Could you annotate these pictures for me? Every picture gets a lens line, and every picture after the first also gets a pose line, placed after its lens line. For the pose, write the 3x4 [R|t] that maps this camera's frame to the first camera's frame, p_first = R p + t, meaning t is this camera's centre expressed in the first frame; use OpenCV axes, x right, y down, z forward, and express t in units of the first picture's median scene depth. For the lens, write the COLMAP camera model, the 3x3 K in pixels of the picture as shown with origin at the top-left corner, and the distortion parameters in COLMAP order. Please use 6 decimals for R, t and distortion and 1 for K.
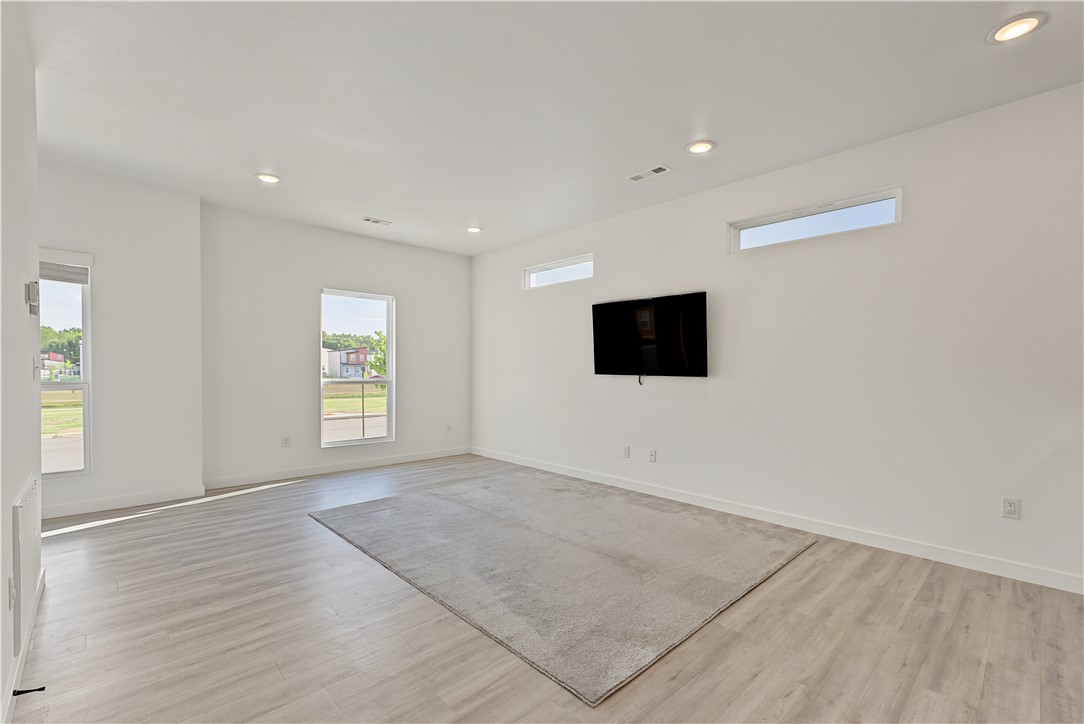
lens RADIAL K [[474.1, 0, 542.2], [0, 474.1, 377.1], [0, 0, 1]] dist [-0.000827, 0.000014]
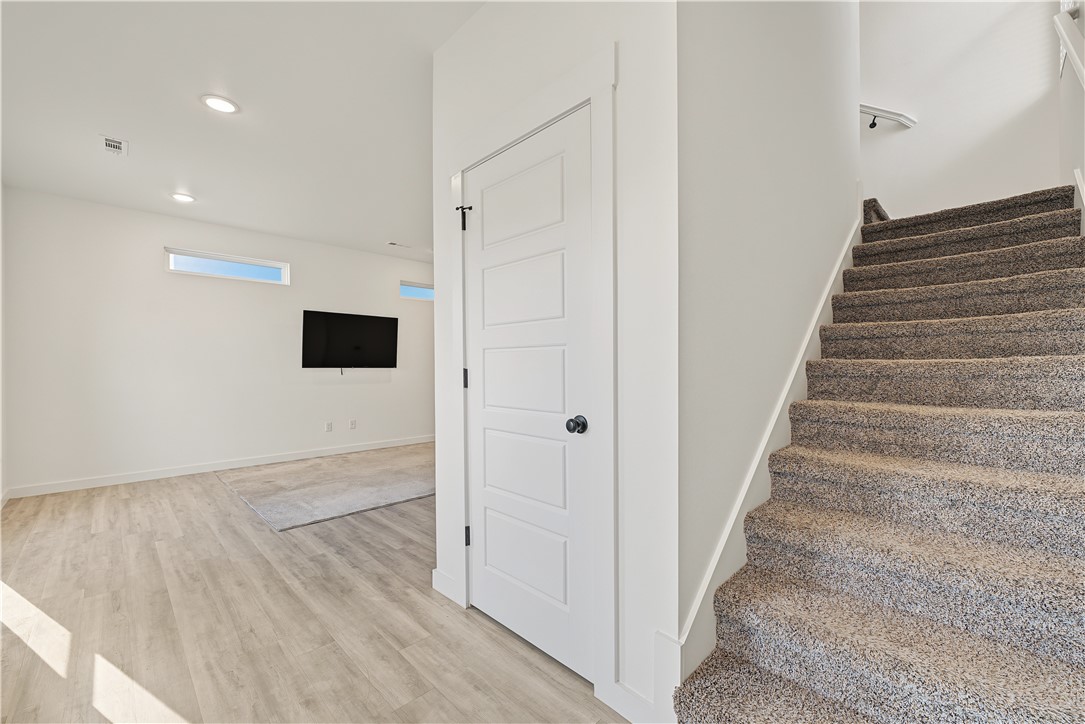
lens RADIAL K [[443.6, 0, 543.9], [0, 443.6, 359.9], [0, 0, 1]] dist [-0.000502, 0.000086]
pose [[-0.017135, 0.006528, 0.999832, -1.864813], [0.022227, 0.999734, -0.006146, -0.009932], [-0.999606, 0.022118, -0.017276, 0.749985]]
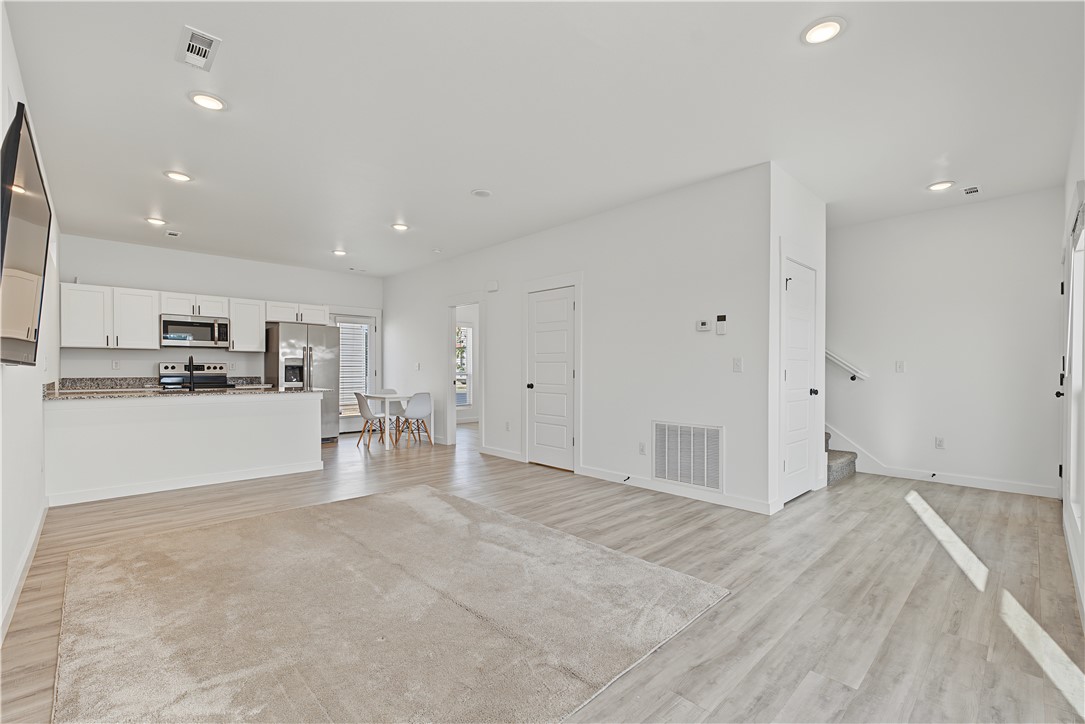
lens RADIAL K [[469.1, 0, 542.4], [0, 469.1, 367.2], [0, 0, 1]] dist [-0.001999, -0.000729]
pose [[-0.999915, -0.012303, -0.004201, -0.340956], [-0.012341, 0.999881, 0.009293, -0.015303], [0.004087, 0.009344, -0.999948, 2.299882]]
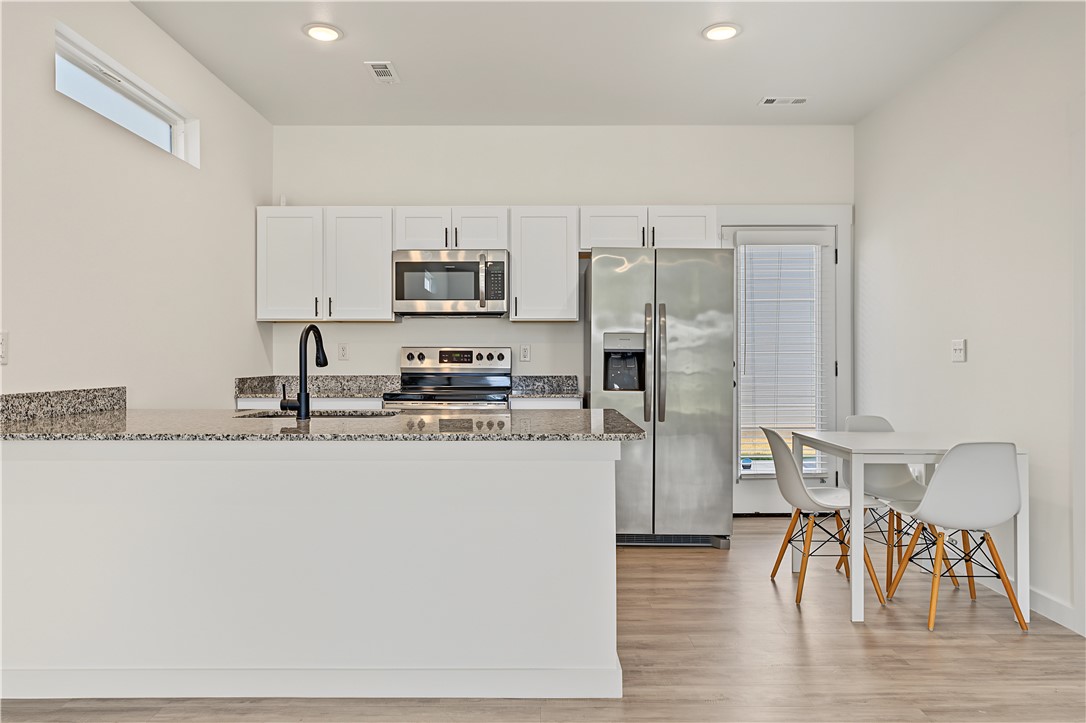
lens RADIAL K [[725.0, 0, 541.0], [0, 725.0, 360.2], [0, 0, 1]] dist [0.003431, 0.000718]
pose [[-0.726520, -0.011844, 0.687043, 0.021113], [0.003379, 0.999778, 0.020809, 0.003194], [-0.687137, 0.017439, -0.726319, 1.060703]]
